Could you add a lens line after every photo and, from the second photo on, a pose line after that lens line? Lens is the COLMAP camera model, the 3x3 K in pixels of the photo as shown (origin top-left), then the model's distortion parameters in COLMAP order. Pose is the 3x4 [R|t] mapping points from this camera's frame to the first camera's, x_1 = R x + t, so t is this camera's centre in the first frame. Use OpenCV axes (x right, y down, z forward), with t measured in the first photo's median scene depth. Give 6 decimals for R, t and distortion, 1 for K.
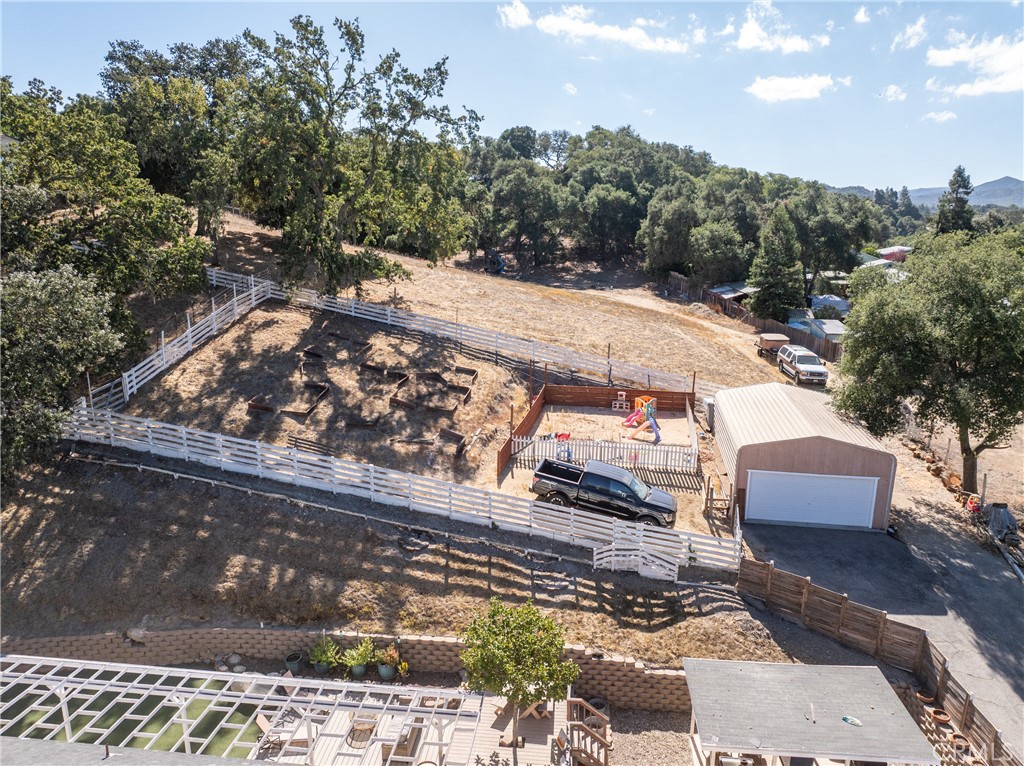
lens RADIAL K [[718.6, 0, 515.3], [0, 718.6, 379.0], [0, 0, 1]] dist [-0.041066, 0.008645]
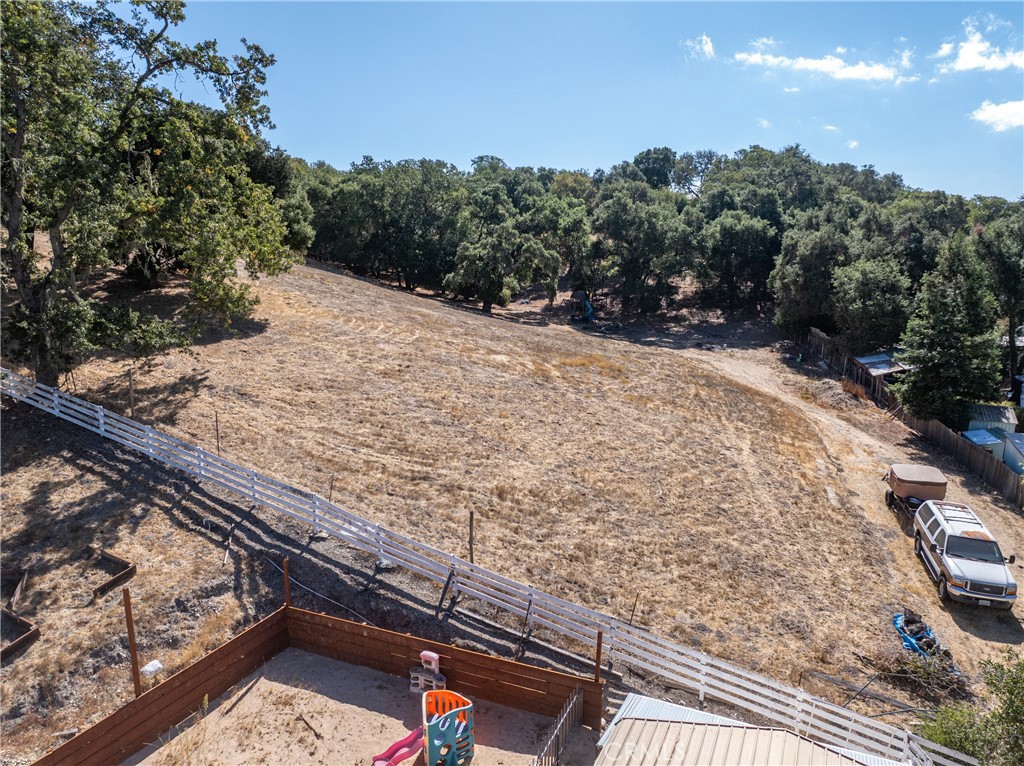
lens RADIAL K [[718.6, 0, 515.3], [0, 718.6, 379.0], [0, 0, 1]] dist [-0.041066, 0.008645]
pose [[0.965711, 0.048026, -0.255140, 0.128733], [-0.060638, 0.997285, -0.041793, -0.055511], [0.252440, 0.055831, 0.966000, 0.259351]]
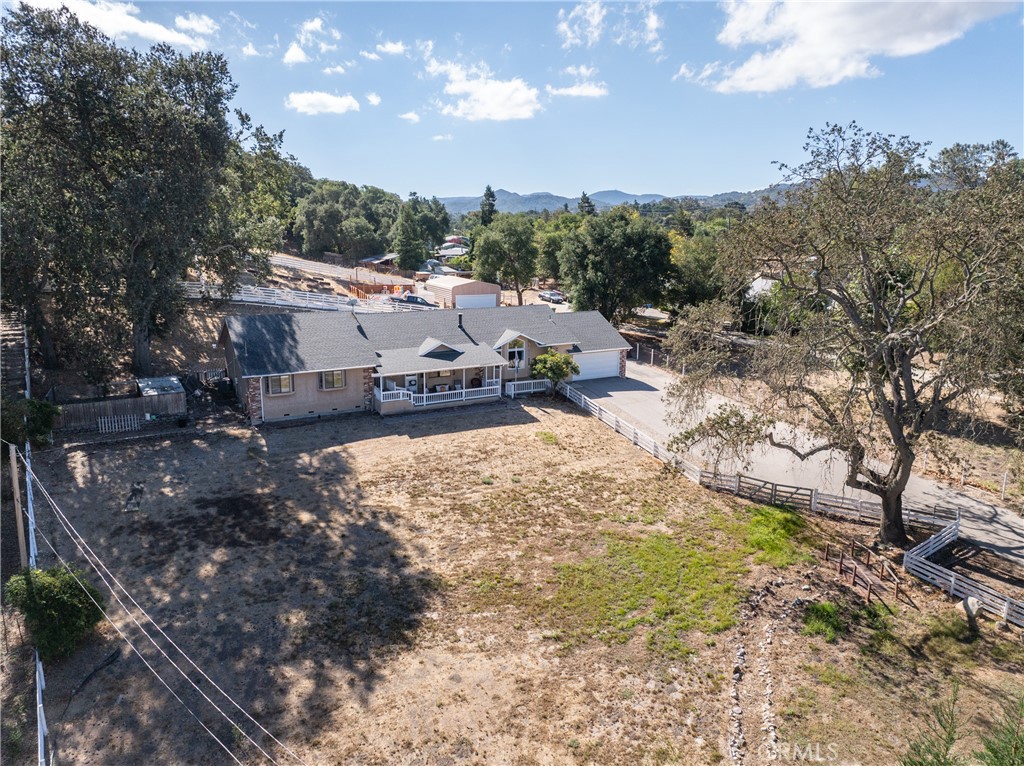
lens RADIAL K [[718.6, 0, 515.3], [0, 718.6, 379.0], [0, 0, 1]] dist [-0.041066, 0.008645]
pose [[0.819055, -0.117719, 0.561509, -0.352364], [0.123330, 0.991969, 0.028066, 0.127842], [-0.560303, 0.046263, 0.826995, -0.463872]]
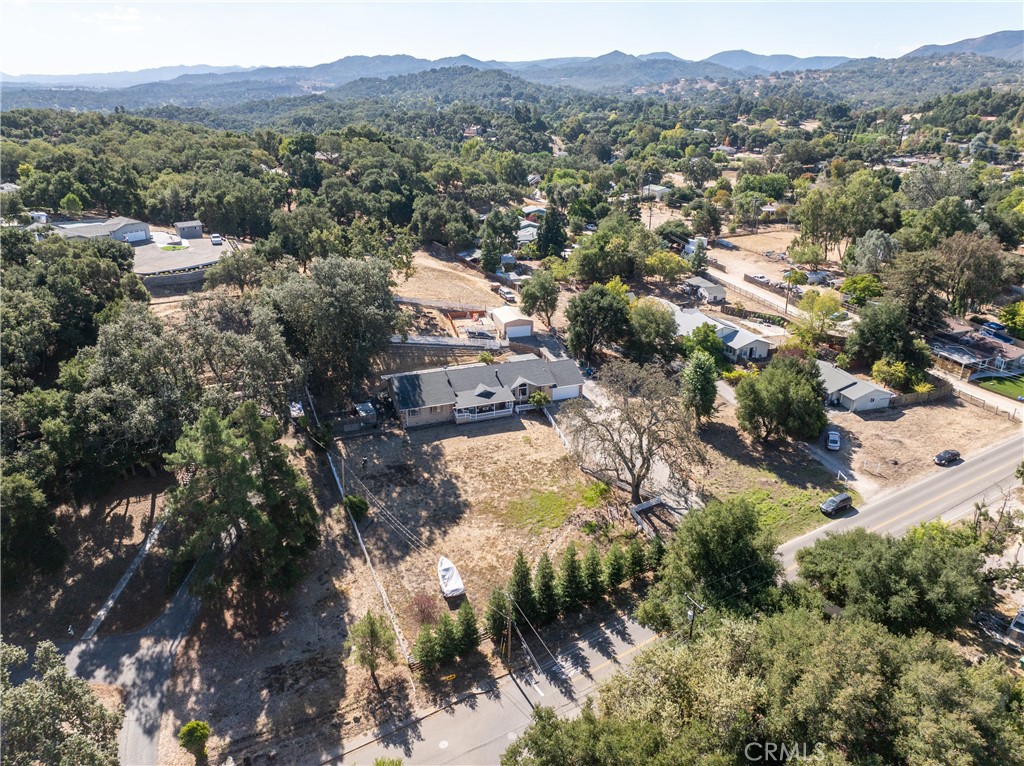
lens RADIAL K [[712.0, 0, 512.0], [0, 712.0, 383.0], [0, 0, 1]] dist [-0.025921, -0.007221]
pose [[0.897234, -0.172724, 0.406372, -0.537606], [0.100447, 0.976030, 0.193072, -0.139733], [-0.429979, -0.132412, 0.893076, -1.090267]]
